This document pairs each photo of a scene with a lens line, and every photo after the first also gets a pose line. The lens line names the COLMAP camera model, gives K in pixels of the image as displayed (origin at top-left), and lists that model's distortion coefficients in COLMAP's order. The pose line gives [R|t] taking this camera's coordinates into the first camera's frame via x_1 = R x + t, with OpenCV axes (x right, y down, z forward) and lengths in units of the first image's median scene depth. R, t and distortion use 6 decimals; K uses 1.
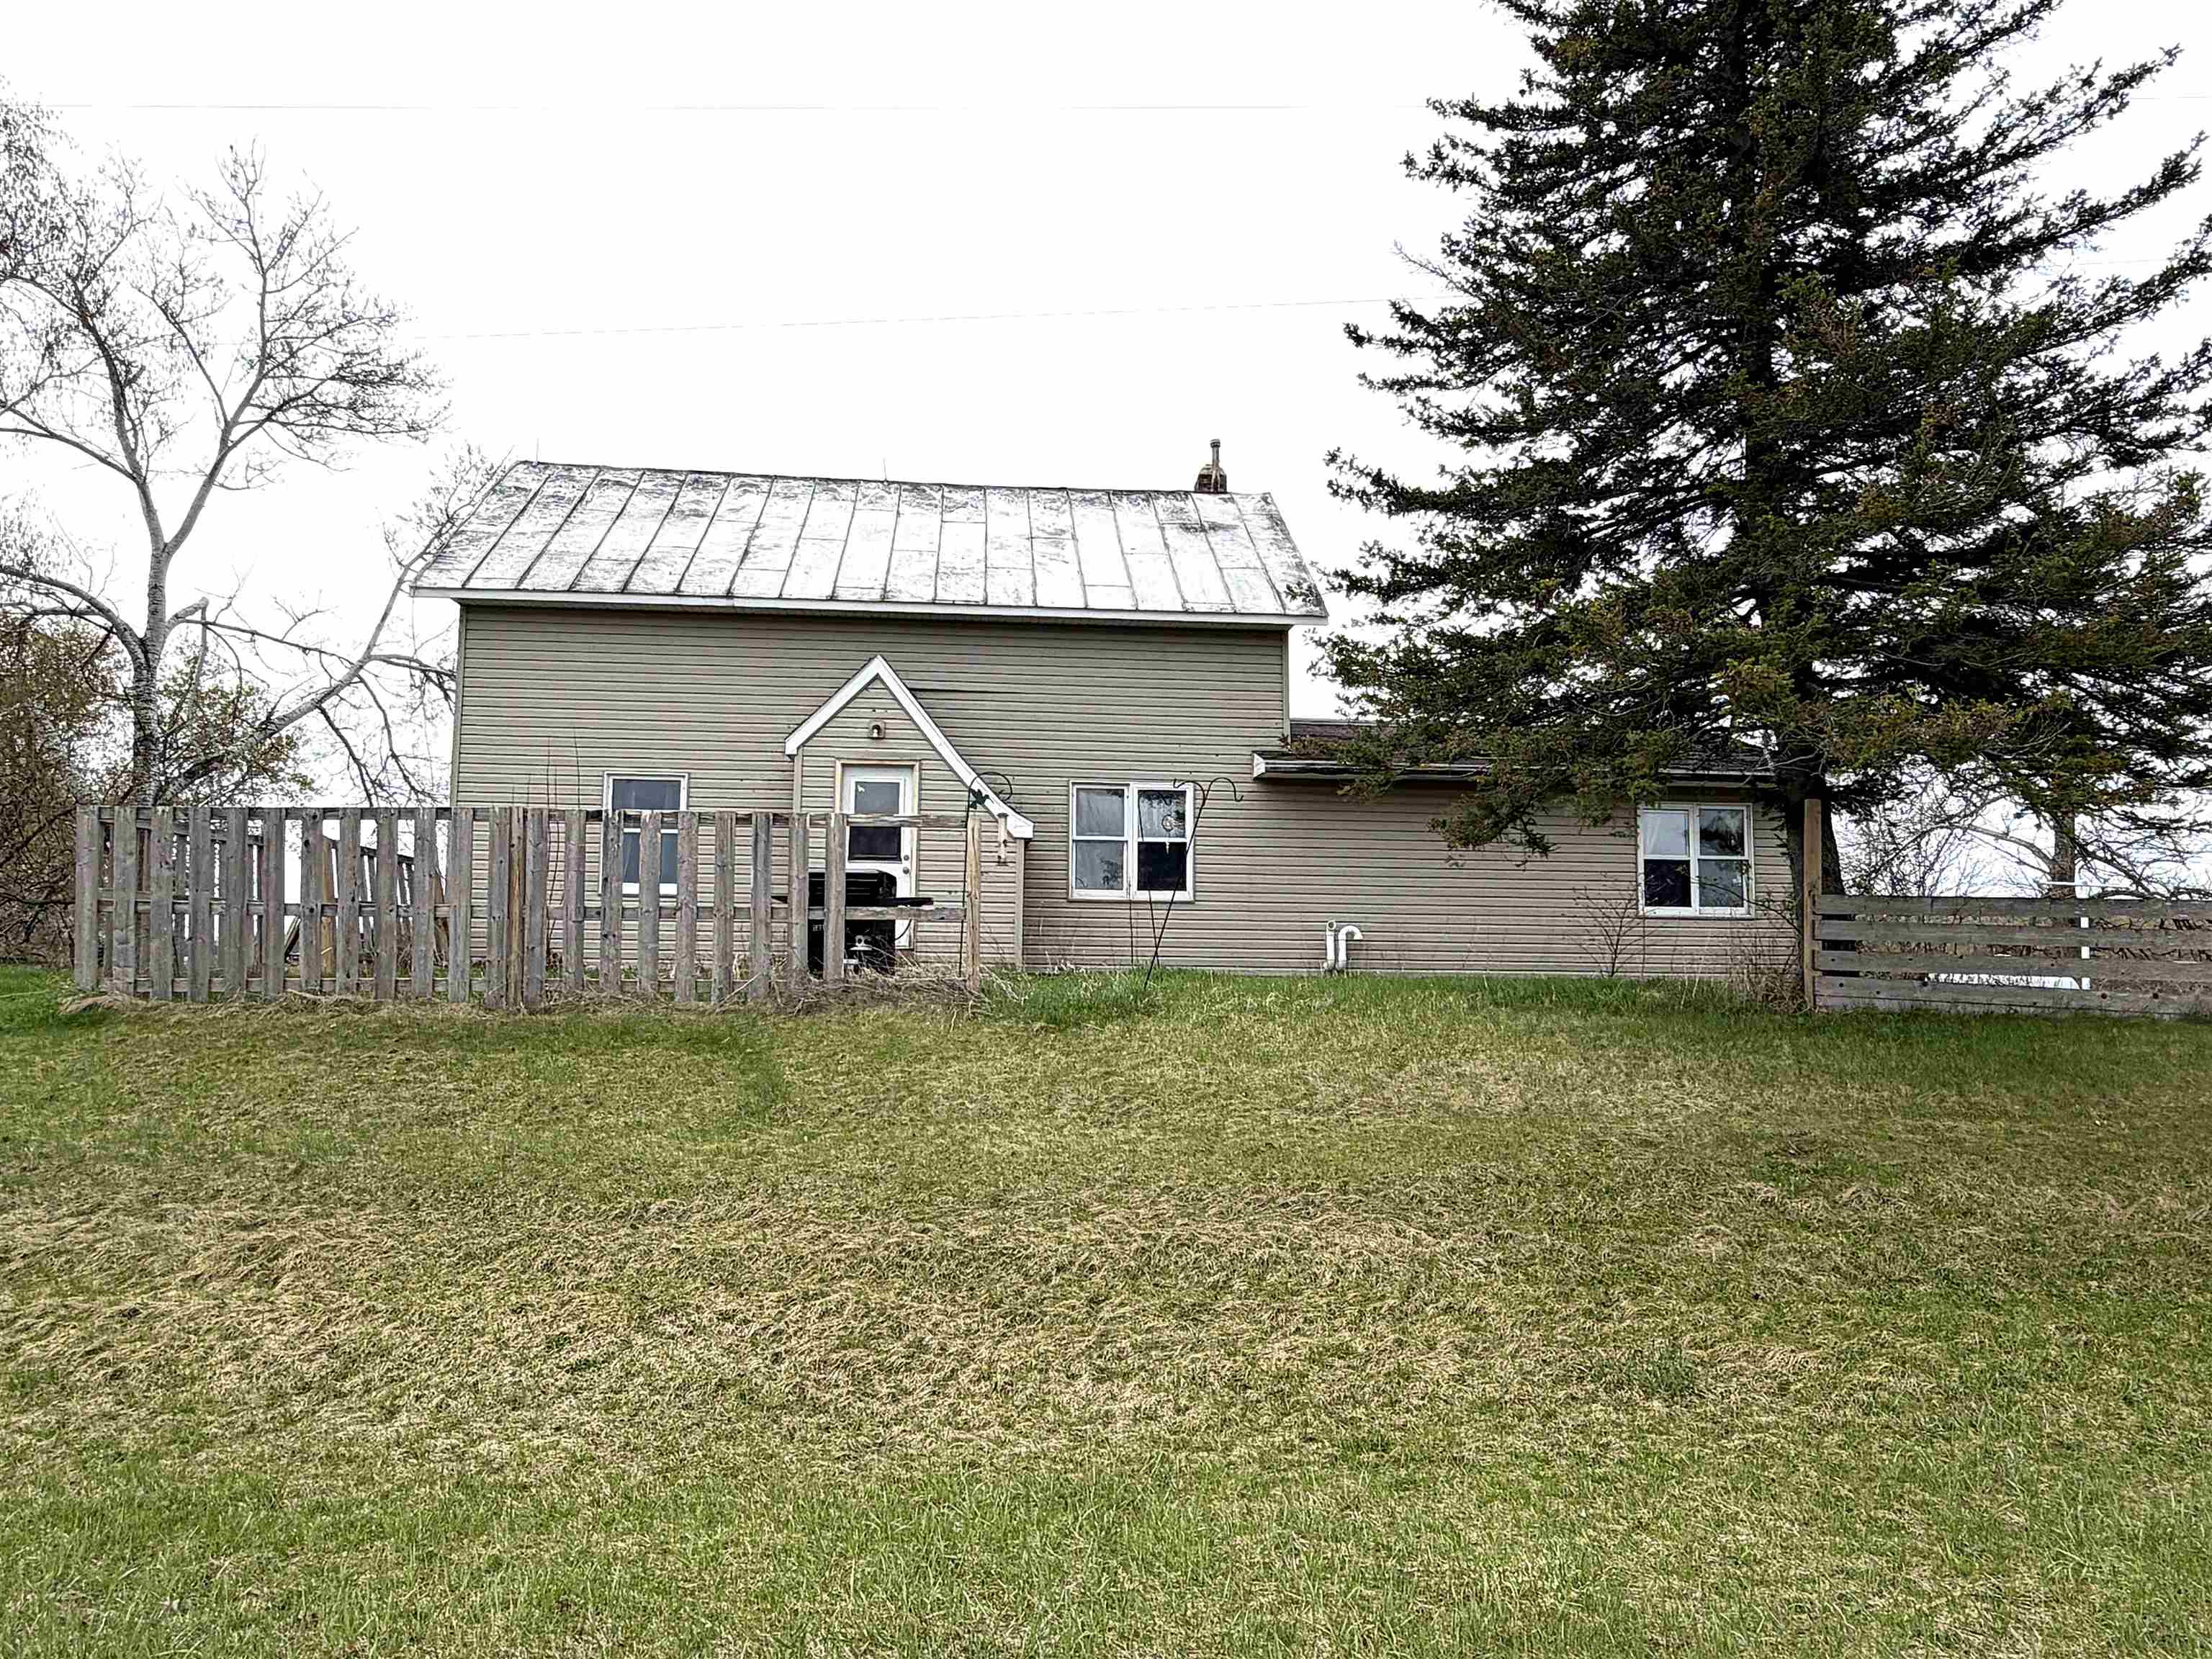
lens RADIAL K [[1559.3, 0, 1106.0], [0, 1559.3, 830.7], [0, 0, 1]] dist [0.000578, -0.002902]
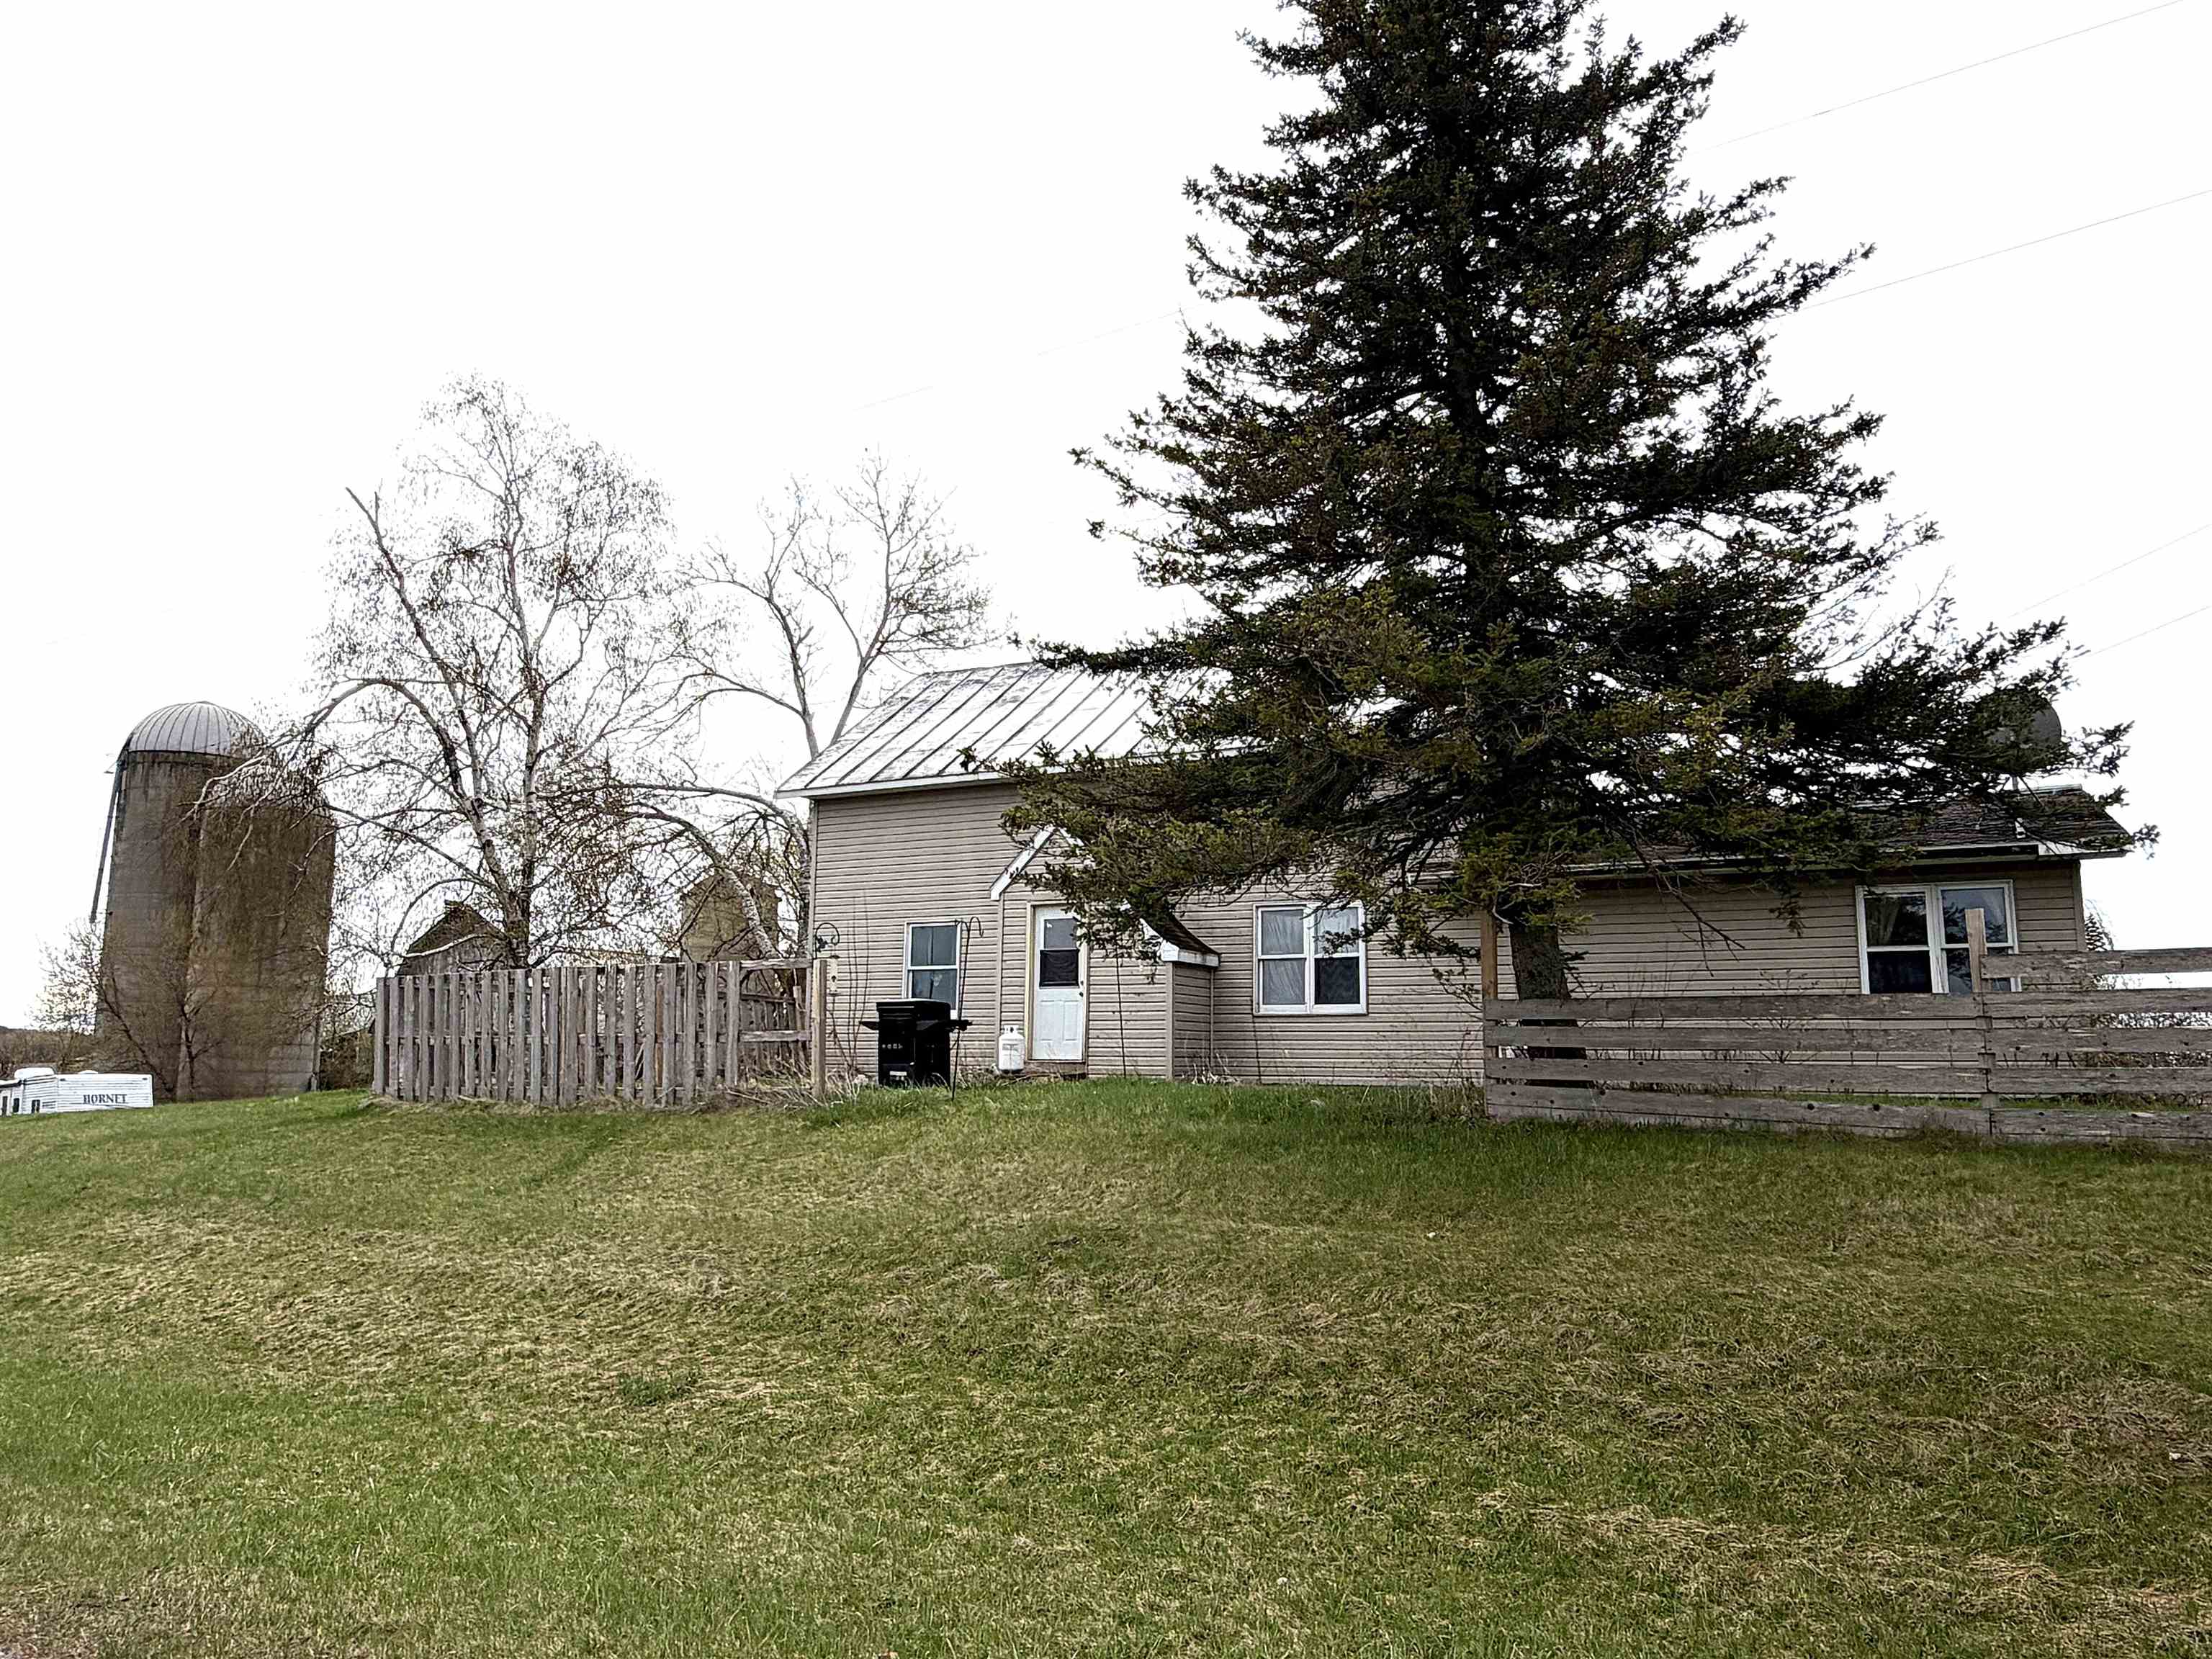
lens RADIAL K [[1559.3, 0, 1108.0], [0, 1559.3, 833.1], [0, 0, 1]] dist [0.000578, -0.002902]
pose [[0.844696, -0.086025, -0.528289, 0.488109], [0.049204, 0.995301, -0.083398, 0.003845], [0.532981, 0.044452, 0.844959, 0.024481]]
